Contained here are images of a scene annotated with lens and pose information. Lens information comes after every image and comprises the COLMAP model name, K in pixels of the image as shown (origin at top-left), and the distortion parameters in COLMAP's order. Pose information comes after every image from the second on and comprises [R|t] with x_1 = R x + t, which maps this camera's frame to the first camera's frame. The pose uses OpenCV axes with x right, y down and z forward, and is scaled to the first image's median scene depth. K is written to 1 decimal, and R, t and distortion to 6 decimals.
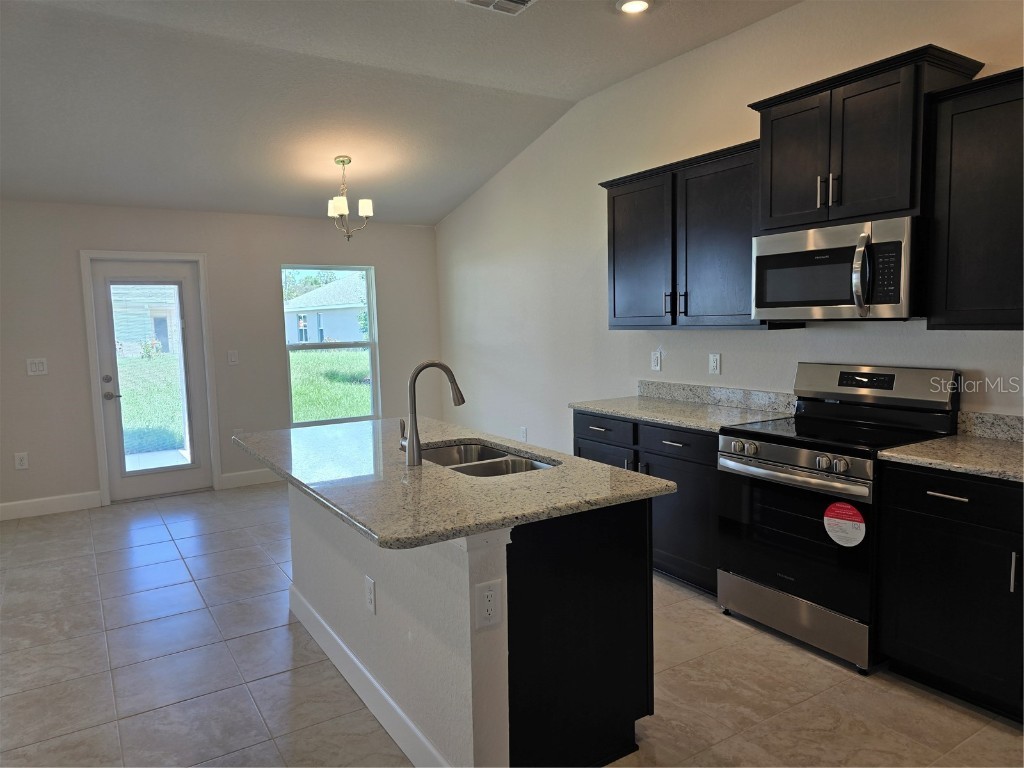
lens RADIAL K [[692.5, 0, 512.7], [0, 692.5, 388.0], [0, 0, 1]] dist [0.048337, -0.046562]
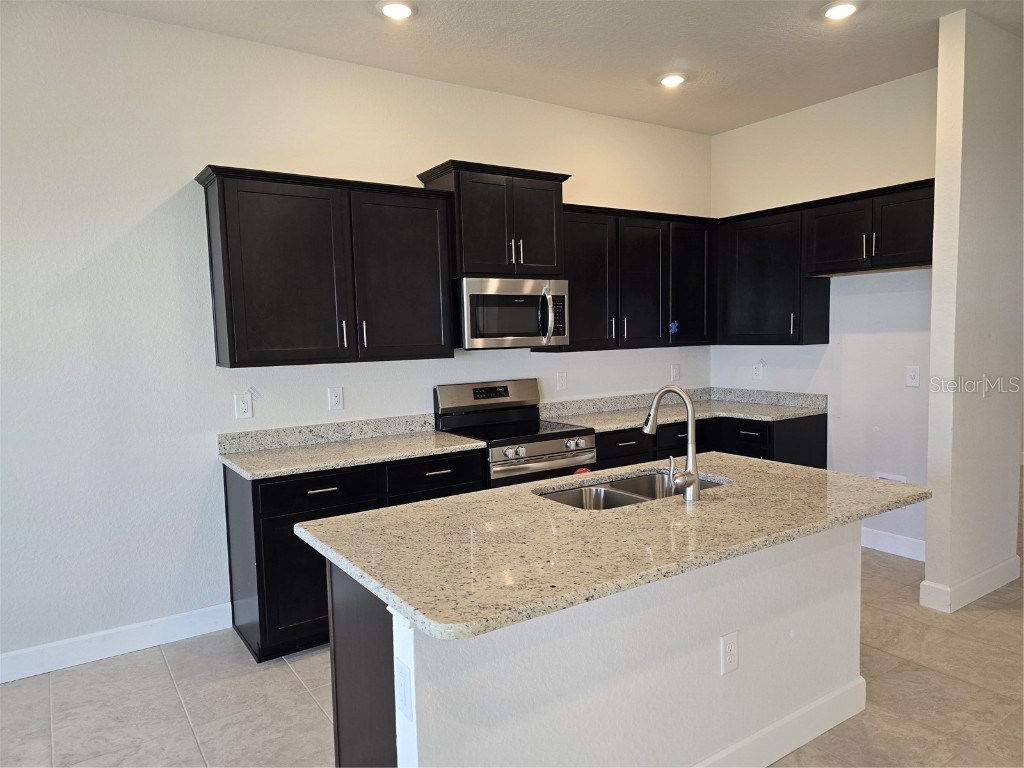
lens RADIAL K [[680.4, 0, 529.7], [0, 680.4, 389.1], [0, 0, 1]] dist [0.047639, -0.063557]
pose [[-0.034886, -0.058406, 0.997683, -0.495817], [0.126558, 0.989996, 0.062382, -0.055540], [-0.991346, 0.128441, -0.027145, 0.590739]]
